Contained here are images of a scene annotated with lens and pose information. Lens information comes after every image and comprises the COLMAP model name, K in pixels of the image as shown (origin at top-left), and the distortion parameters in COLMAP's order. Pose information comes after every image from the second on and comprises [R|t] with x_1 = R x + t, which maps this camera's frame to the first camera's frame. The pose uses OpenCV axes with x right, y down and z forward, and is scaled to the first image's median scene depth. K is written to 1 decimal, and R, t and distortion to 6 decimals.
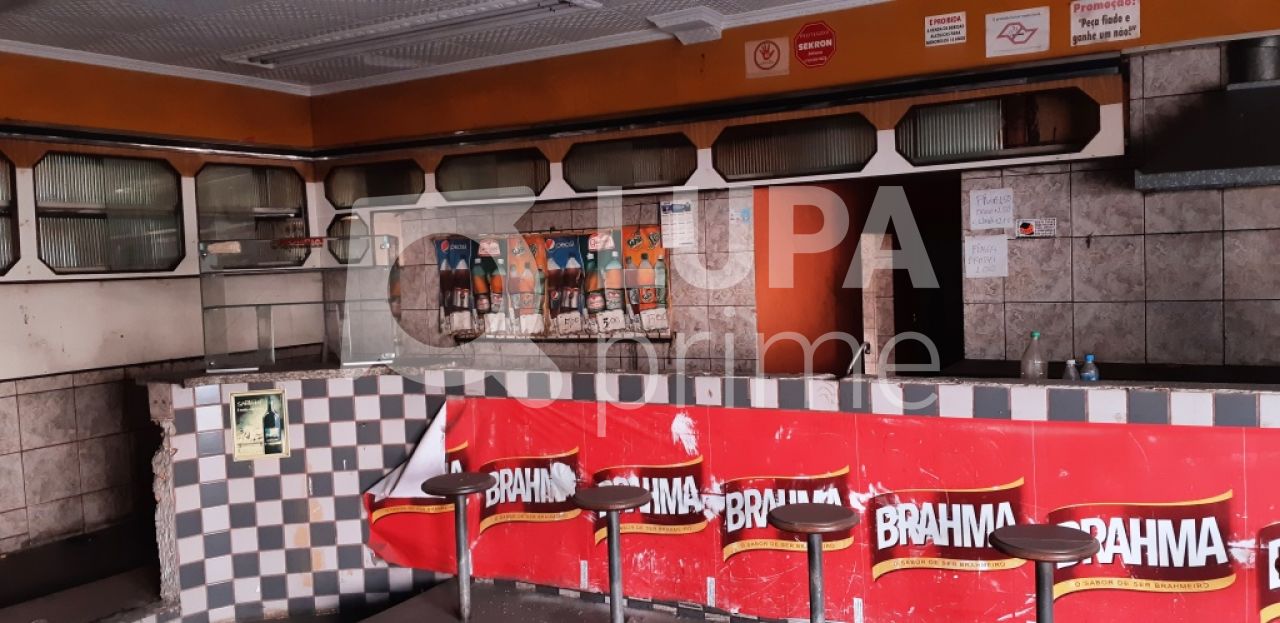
lens RADIAL K [[1002.1, 0, 634.9], [0, 1002.1, 307.8], [0, 0, 1]] dist [0.063779, -0.133846]
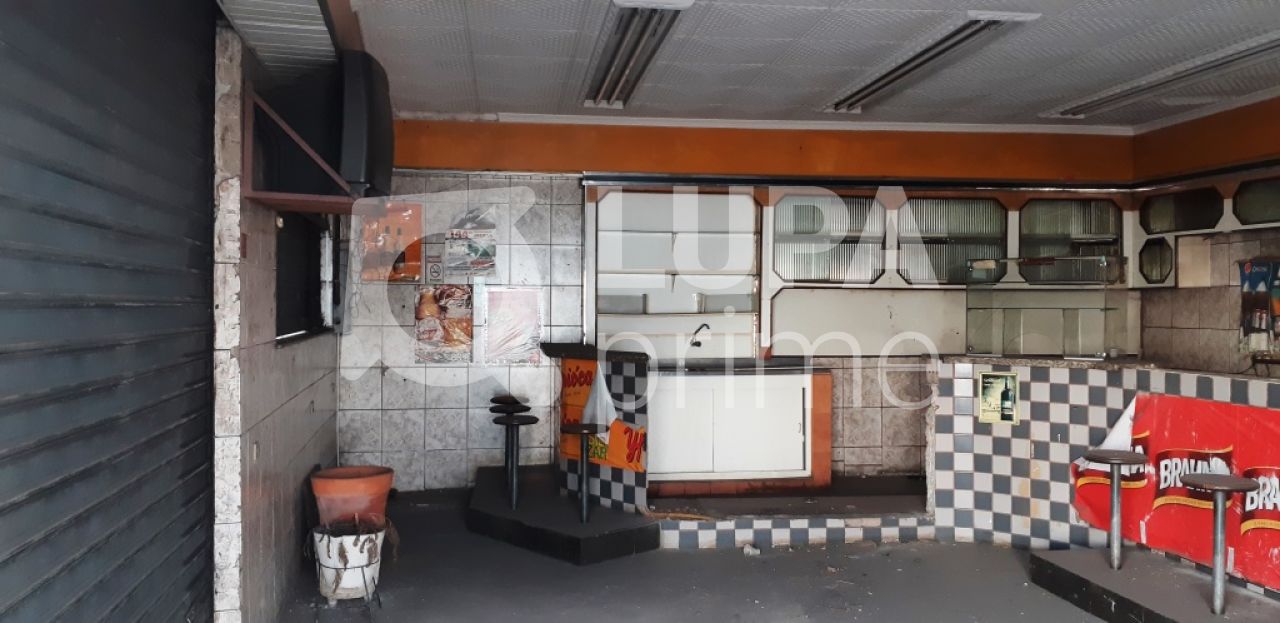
lens RADIAL K [[1002.1, 0, 634.9], [0, 1002.1, 307.8], [0, 0, 1]] dist [0.063779, -0.133846]
pose [[0.607656, 0.044312, -0.792963, 0.382771], [-0.065314, 0.997848, 0.005711, 0.021304], [0.791510, 0.048321, 0.609243, -0.194653]]
